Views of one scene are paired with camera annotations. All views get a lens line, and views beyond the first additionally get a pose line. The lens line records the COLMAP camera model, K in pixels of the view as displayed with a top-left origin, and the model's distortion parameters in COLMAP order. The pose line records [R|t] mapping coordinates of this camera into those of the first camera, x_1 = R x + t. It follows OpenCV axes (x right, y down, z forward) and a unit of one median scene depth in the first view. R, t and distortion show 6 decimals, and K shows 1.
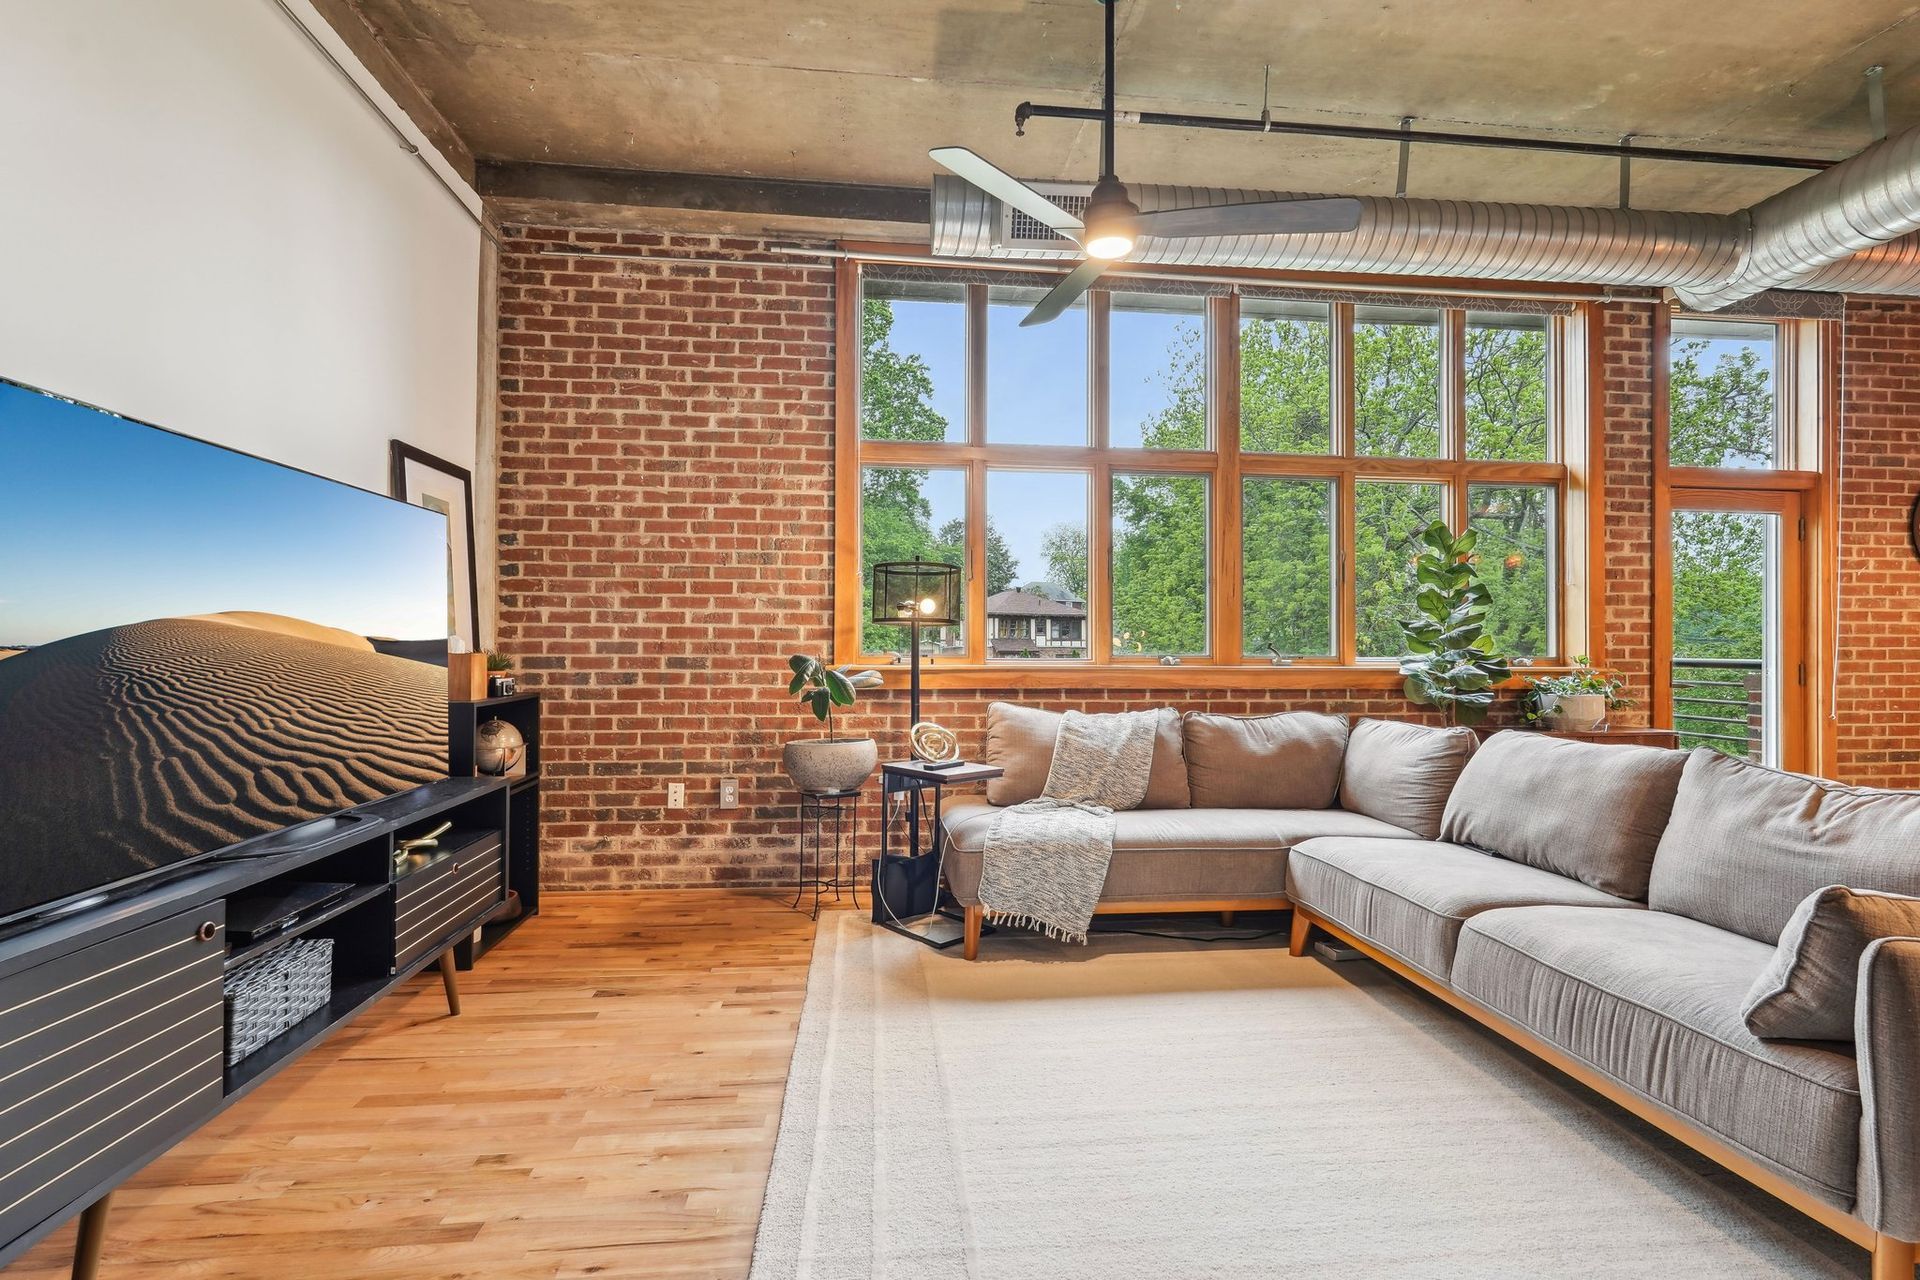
lens RADIAL K [[879.9, 0, 957.4], [0, 879.9, 644.0], [0, 0, 1]] dist [-0.019400, 0.010508]
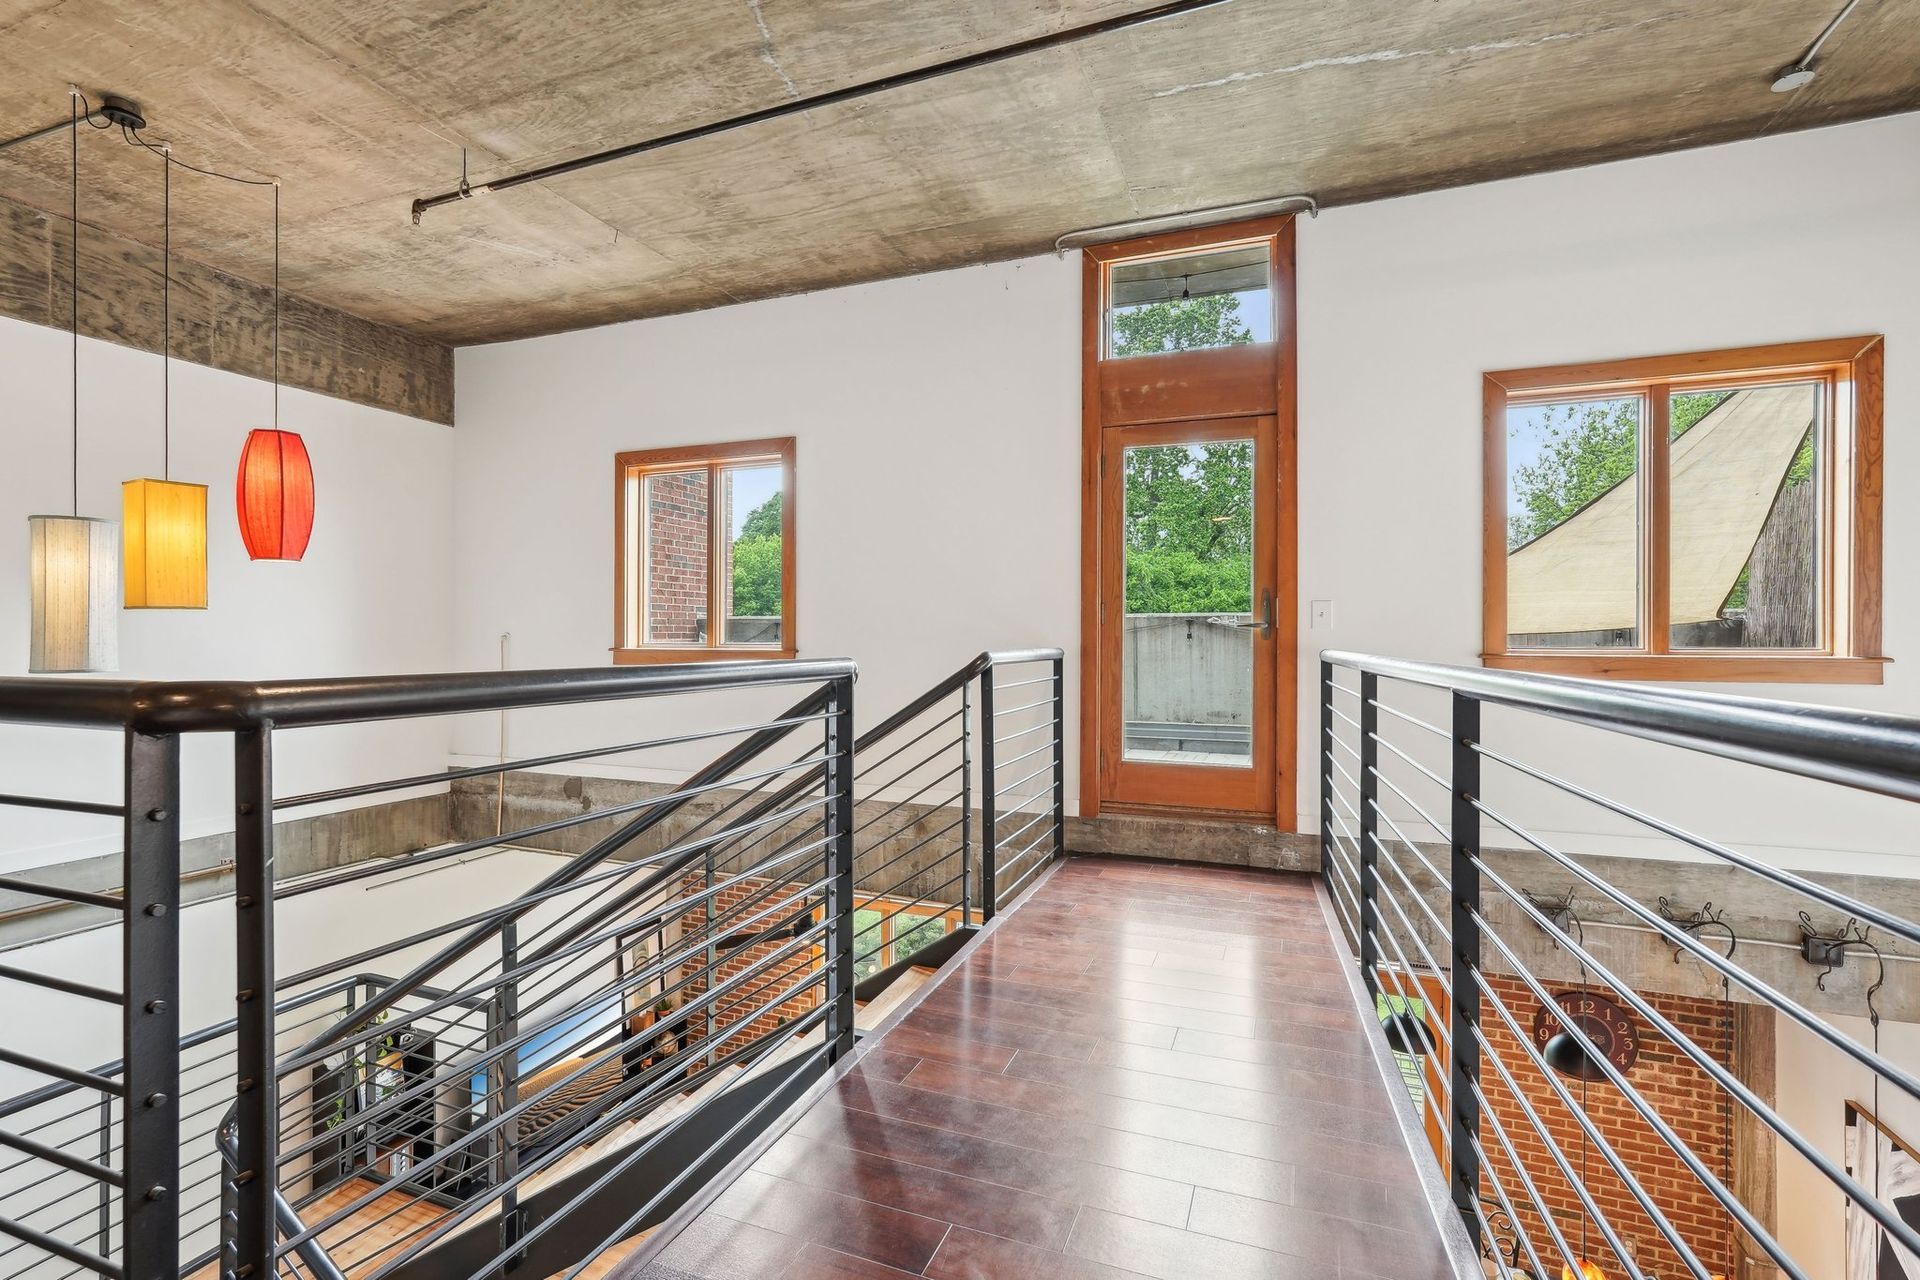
lens RADIAL K [[881.3, 0, 960.0], [0, 881.3, 640.0], [0, 0, 1]] dist [-0.015783, 0.010683]
pose [[0.888096, -0.002017, -0.459653, 1.074960], [0.005360, 0.999968, 0.005967, -0.830839], [0.459626, -0.007763, 0.888078, -0.613314]]
